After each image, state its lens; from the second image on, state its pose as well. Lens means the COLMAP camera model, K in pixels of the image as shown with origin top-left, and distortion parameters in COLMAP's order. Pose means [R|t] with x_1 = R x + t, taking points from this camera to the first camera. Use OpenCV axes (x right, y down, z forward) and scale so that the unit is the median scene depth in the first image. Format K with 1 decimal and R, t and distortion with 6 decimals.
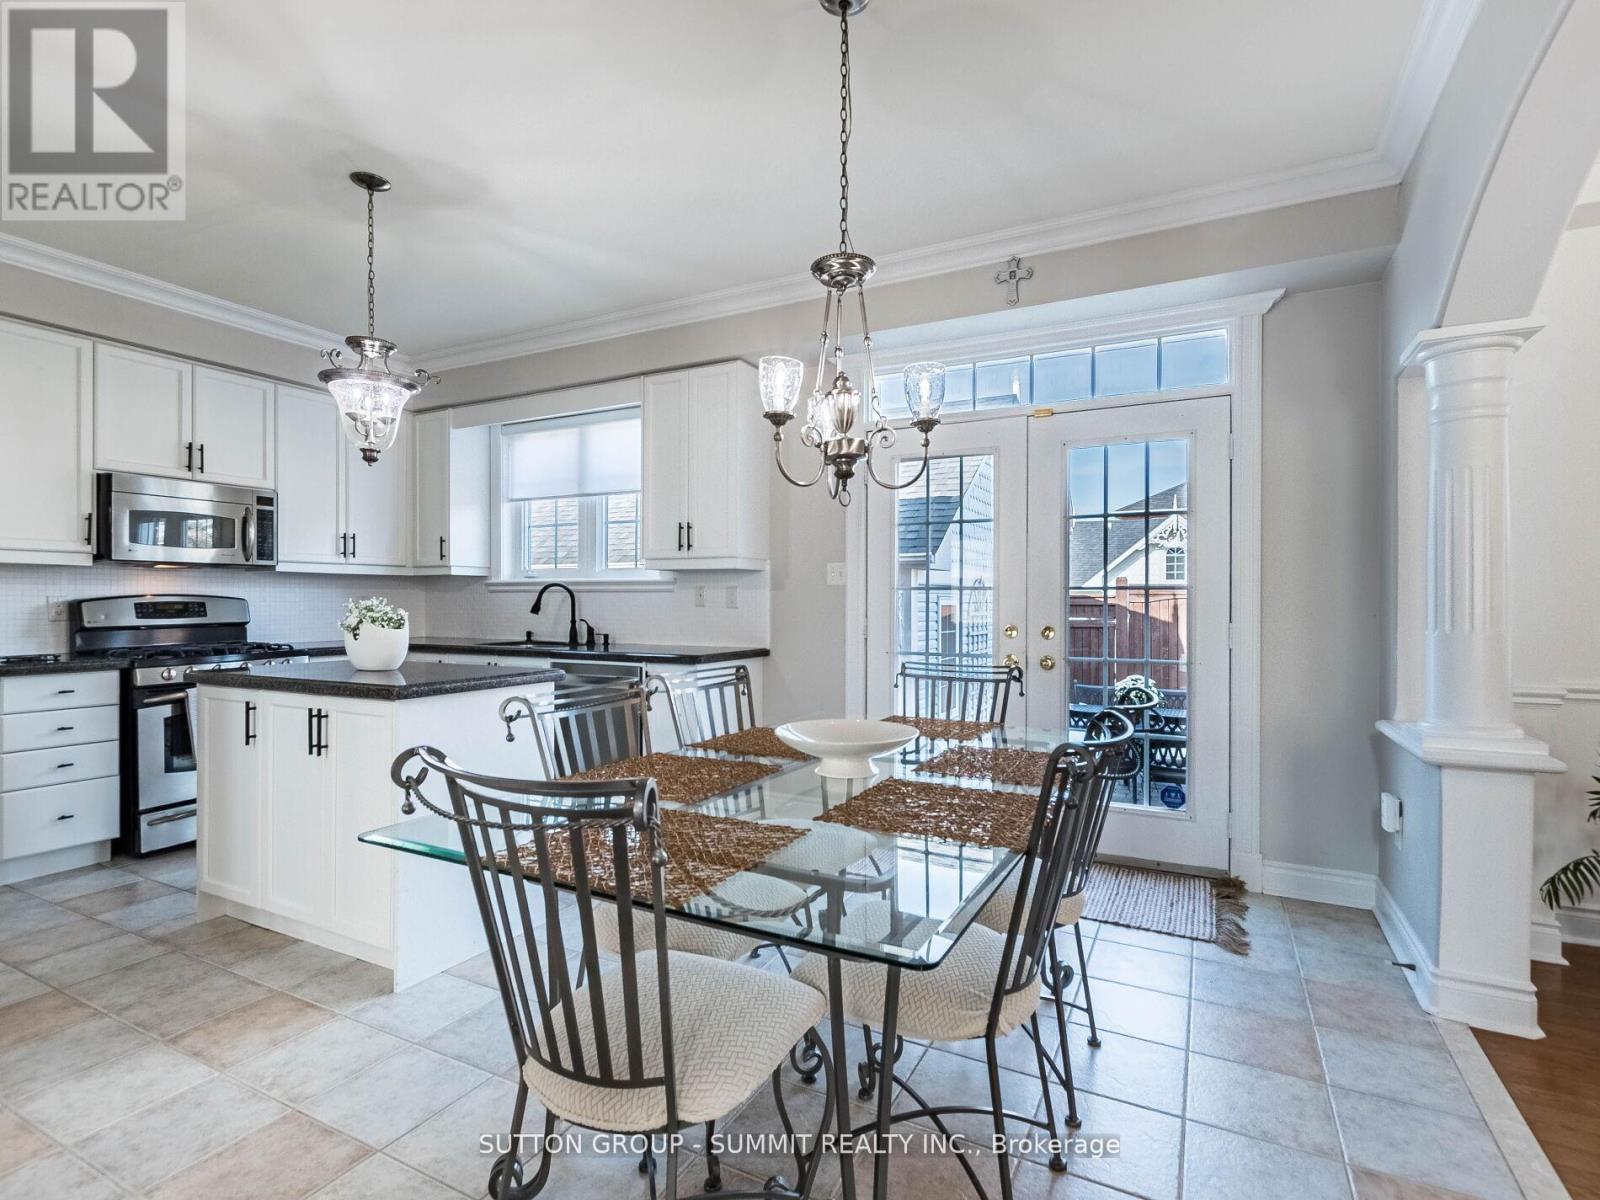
lens RADIAL K [[812.8, 0, 800.0], [0, 812.8, 600.0], [0, 0, 1]] dist [0.018758, -0.000212]
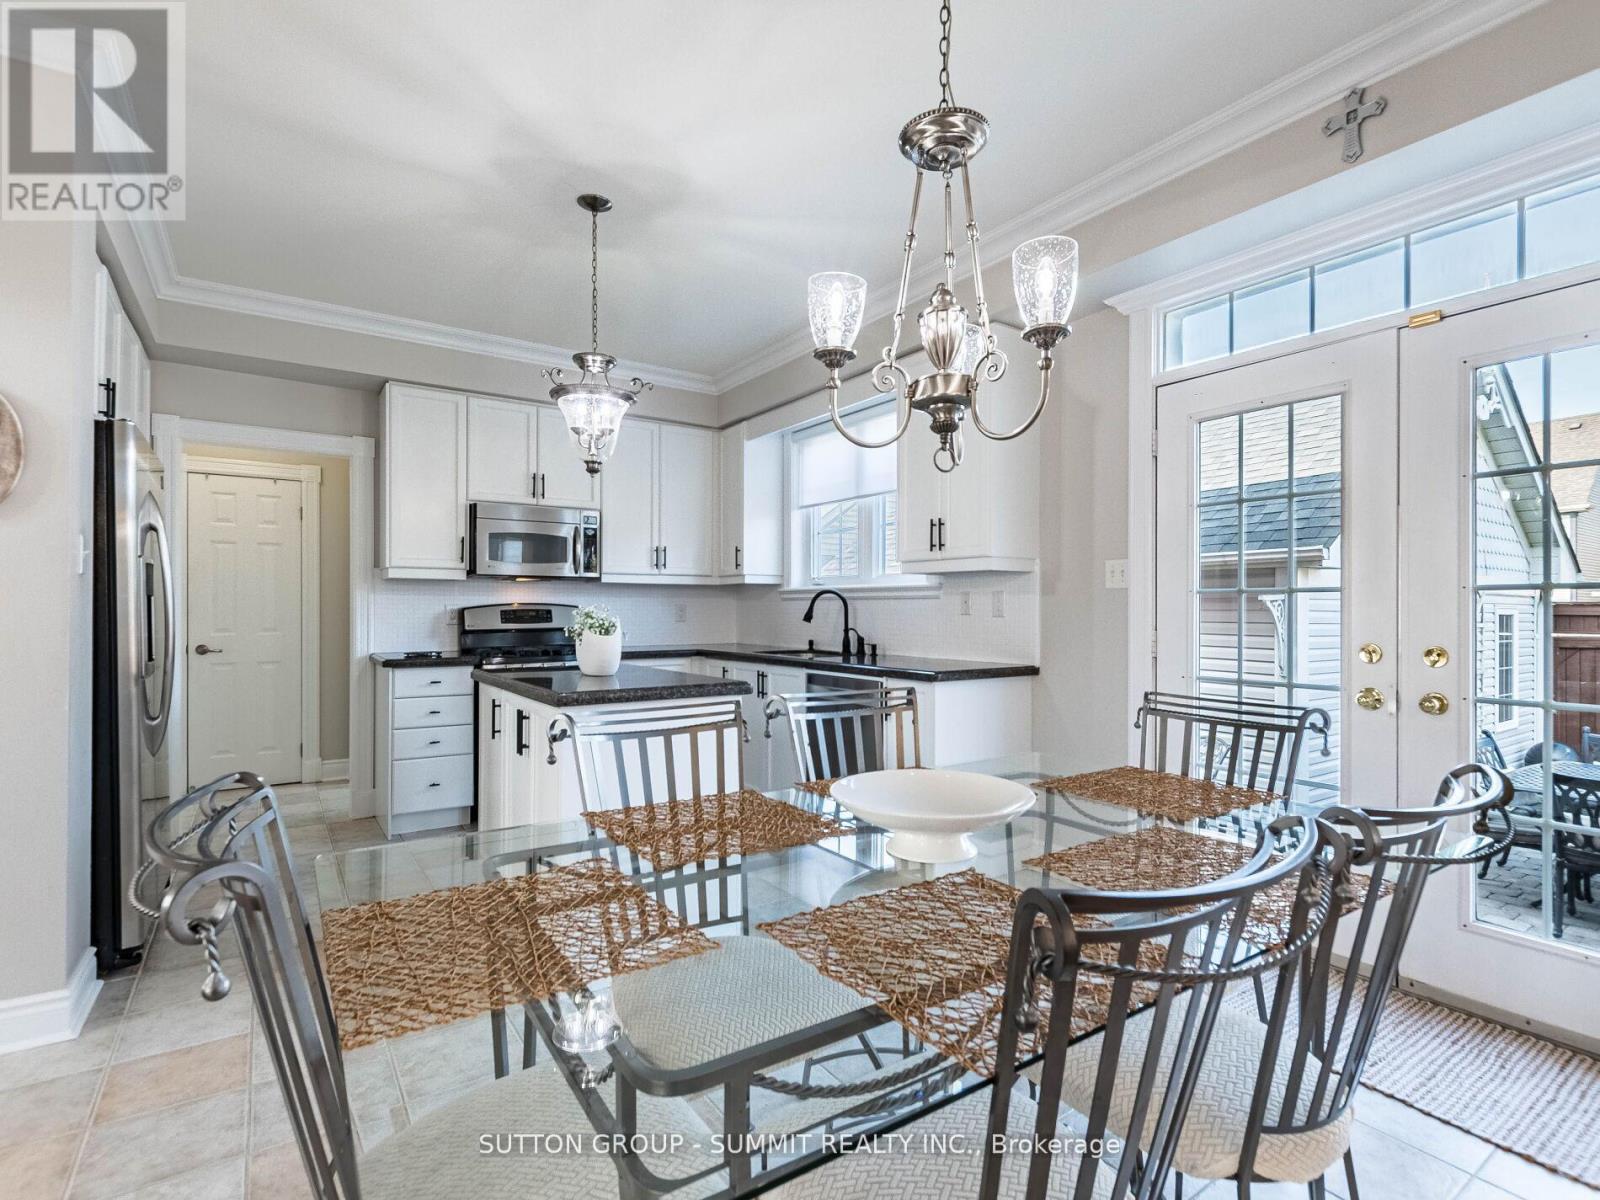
lens RADIAL K [[812.8, 0, 800.0], [0, 812.8, 600.0], [0, 0, 1]] dist [0.018758, -0.000212]
pose [[0.884525, -0.004922, -0.466467, 0.138769], [-0.000684, 0.999930, -0.011849, 0.002625], [0.466492, 0.010800, 0.884459, 0.159515]]
